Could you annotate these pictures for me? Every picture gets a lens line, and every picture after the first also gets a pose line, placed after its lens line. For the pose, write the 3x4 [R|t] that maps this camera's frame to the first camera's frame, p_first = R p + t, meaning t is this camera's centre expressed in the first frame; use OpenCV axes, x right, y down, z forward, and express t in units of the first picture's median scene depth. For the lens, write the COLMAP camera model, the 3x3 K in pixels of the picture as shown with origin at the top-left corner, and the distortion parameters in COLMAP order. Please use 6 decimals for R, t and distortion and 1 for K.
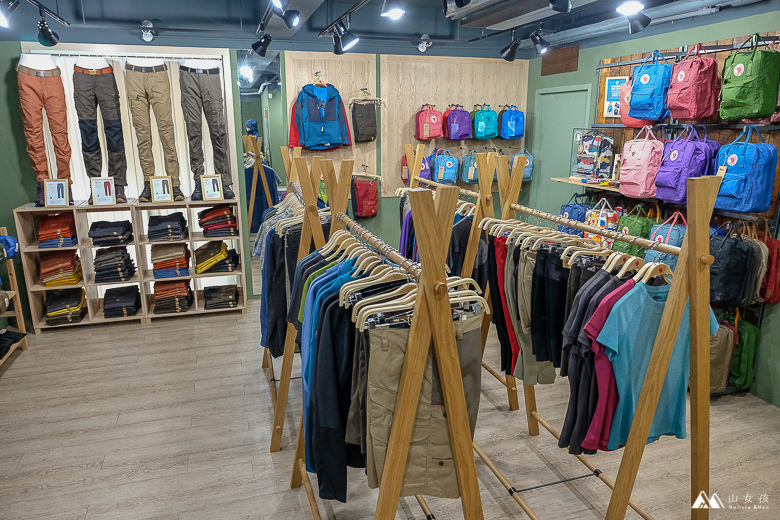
lens RADIAL K [[540.3, 0, 388.2], [0, 540.3, 258.5], [0, 0, 1]] dist [-0.004102, 0.001661]
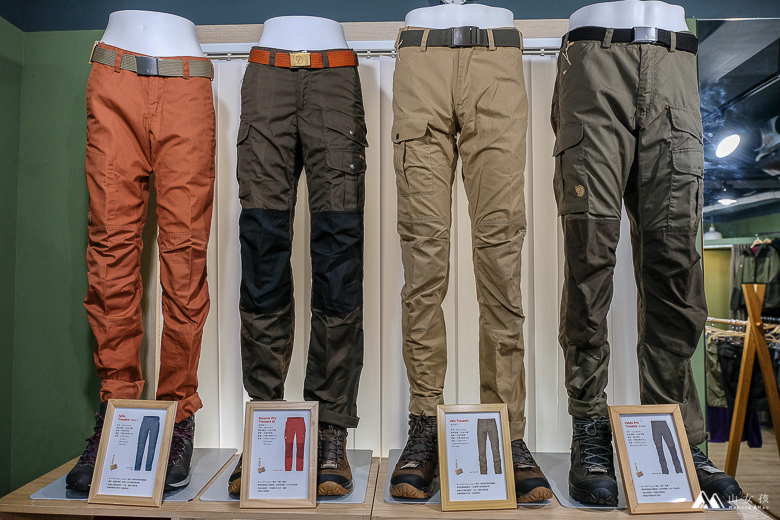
lens RADIAL K [[540.3, 0, 389.5], [0, 540.3, 260.6], [0, 0, 1]] dist [-0.004102, 0.001661]
pose [[0.943791, -0.001216, -0.330540, -0.383092], [-0.087917, 0.963049, -0.254573, -0.154990], [0.318636, 0.269324, 0.908810, 0.739432]]
